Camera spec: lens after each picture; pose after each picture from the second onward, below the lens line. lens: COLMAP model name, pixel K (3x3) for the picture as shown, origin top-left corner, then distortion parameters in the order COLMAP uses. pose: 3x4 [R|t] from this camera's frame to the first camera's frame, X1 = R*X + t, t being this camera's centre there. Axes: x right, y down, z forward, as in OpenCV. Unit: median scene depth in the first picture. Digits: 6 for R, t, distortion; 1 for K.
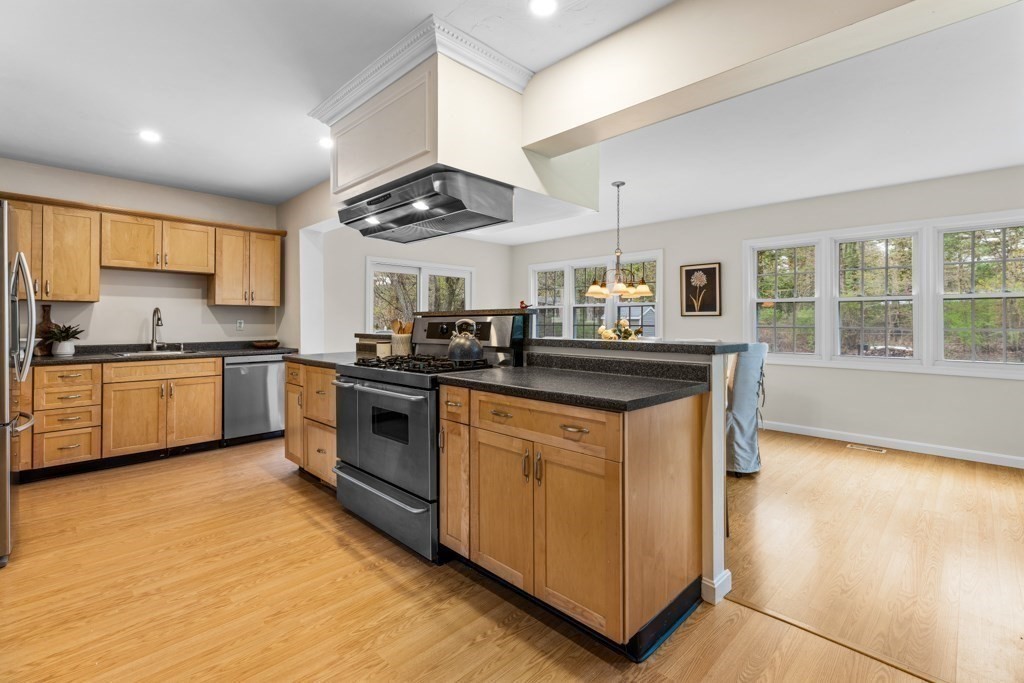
lens RADIAL K [[463.0, 0, 508.3], [0, 463.0, 315.6], [0, 0, 1]] dist [0.002227, 0.000506]
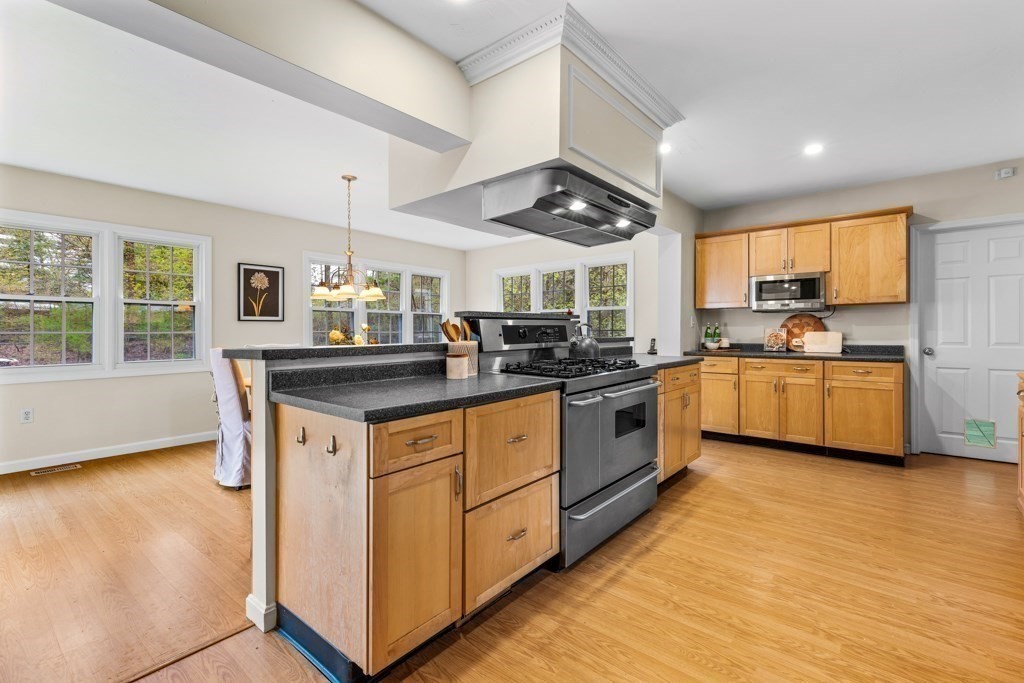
lens RADIAL K [[458.8, 0, 517.3], [0, 458.8, 329.2], [0, 0, 1]] dist [0.003060, 0.000511]
pose [[-0.098474, 0.001189, 0.995139, -0.951131], [-0.011932, 0.999926, -0.002375, 0.022758], [-0.995068, -0.012108, -0.098453, 1.007470]]
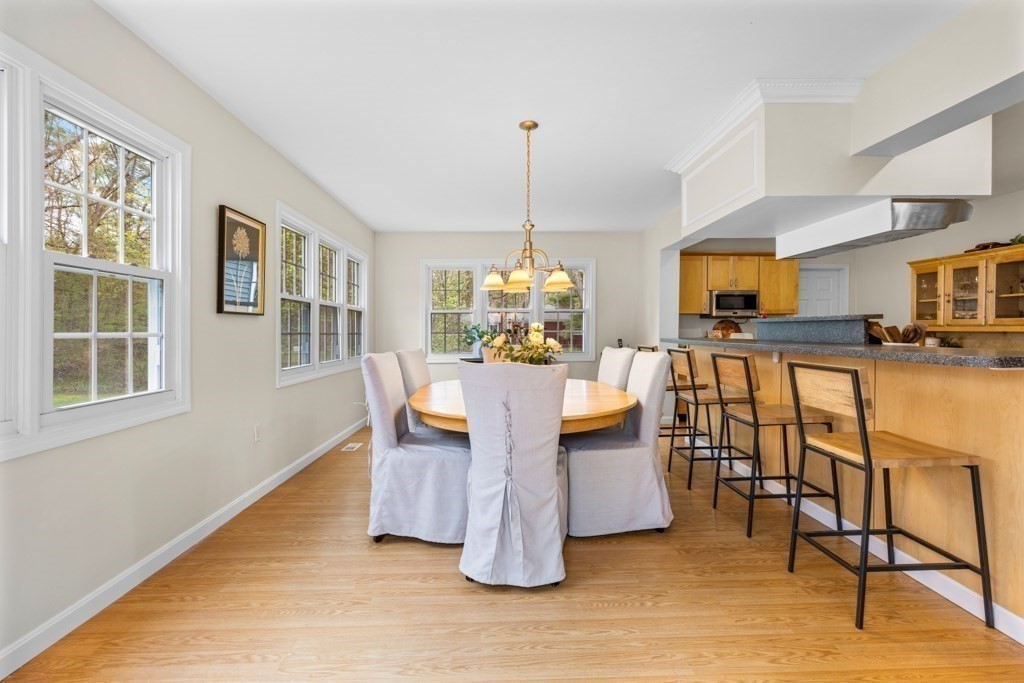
lens RADIAL K [[458.8, 0, 517.3], [0, 458.8, 329.2], [0, 0, 1]] dist [0.003060, 0.000511]
pose [[-0.730837, -0.002214, 0.682549, -0.294342], [-0.013106, 0.999856, -0.010790, 0.032899], [-0.682426, -0.016831, -0.730760, 2.003374]]
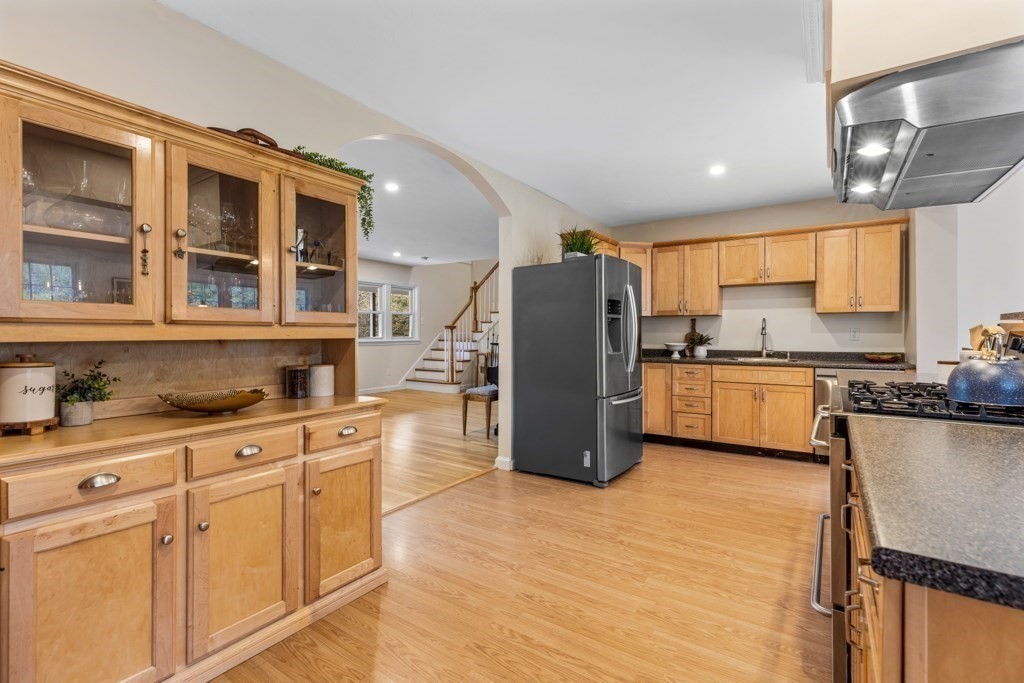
lens RADIAL K [[458.8, 0, 517.3], [0, 458.8, 329.2], [0, 0, 1]] dist [0.003060, 0.000511]
pose [[0.192671, -0.005792, -0.981246, 0.257198], [0.017853, 0.999838, -0.002396, 0.001907], [0.981101, -0.017056, 0.192743, 0.288322]]
